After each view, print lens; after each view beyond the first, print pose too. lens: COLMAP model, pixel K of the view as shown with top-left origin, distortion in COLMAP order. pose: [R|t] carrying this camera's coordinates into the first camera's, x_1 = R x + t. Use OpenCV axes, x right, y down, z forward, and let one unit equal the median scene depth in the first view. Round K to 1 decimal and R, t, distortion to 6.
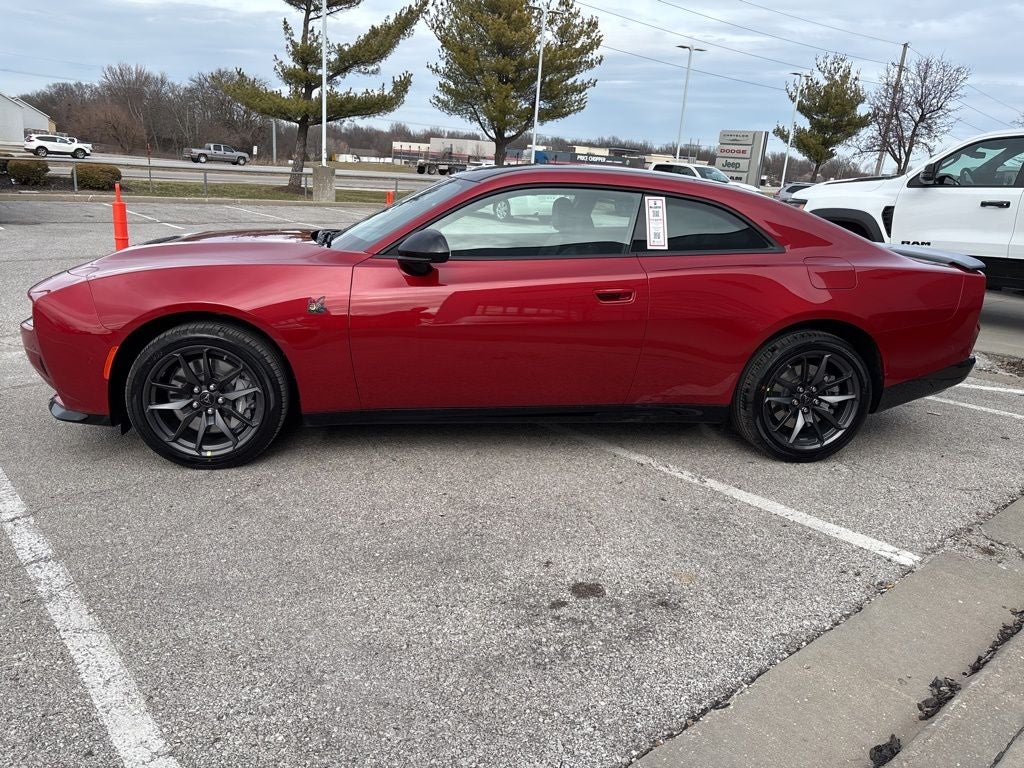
lens RADIAL K [[773.4, 0, 512.0], [0, 773.4, 384.0], [0, 0, 1]] dist [0.052800, -0.065108]
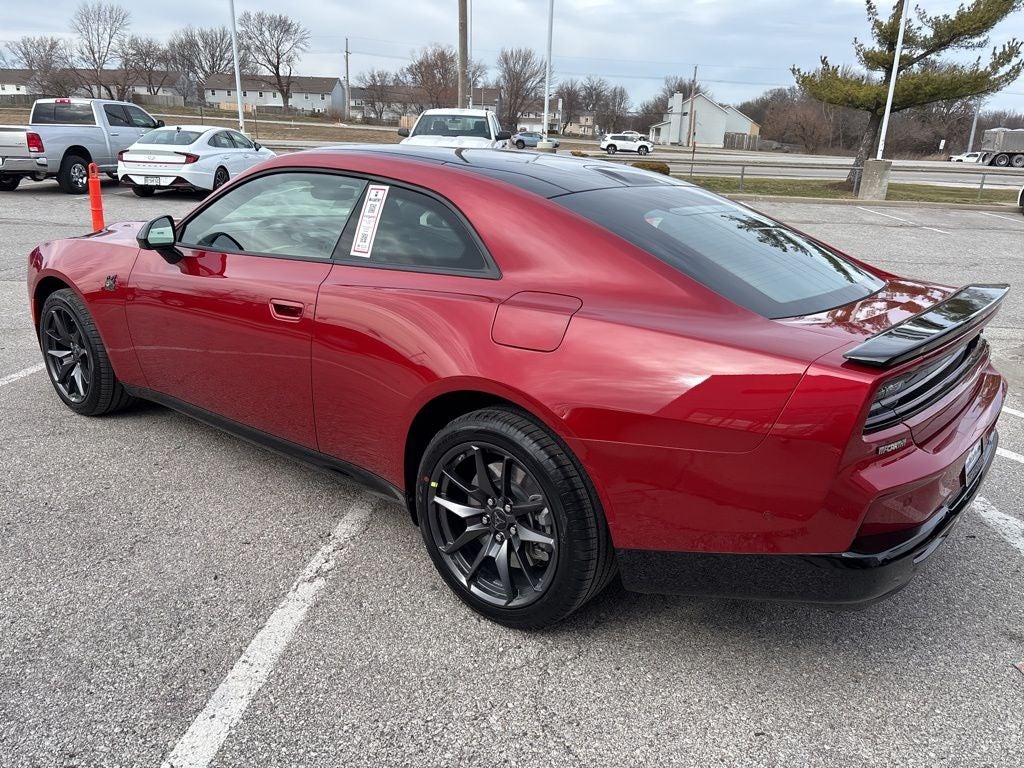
lens RADIAL K [[773.4, 0, 512.0], [0, 773.4, 384.0], [0, 0, 1]] dist [0.052800, -0.065108]
pose [[0.680658, 0.189514, -0.707665, 0.130914], [-0.188056, 0.978792, 0.081243, -0.022518], [0.708053, 0.077782, 0.701862, 0.094266]]
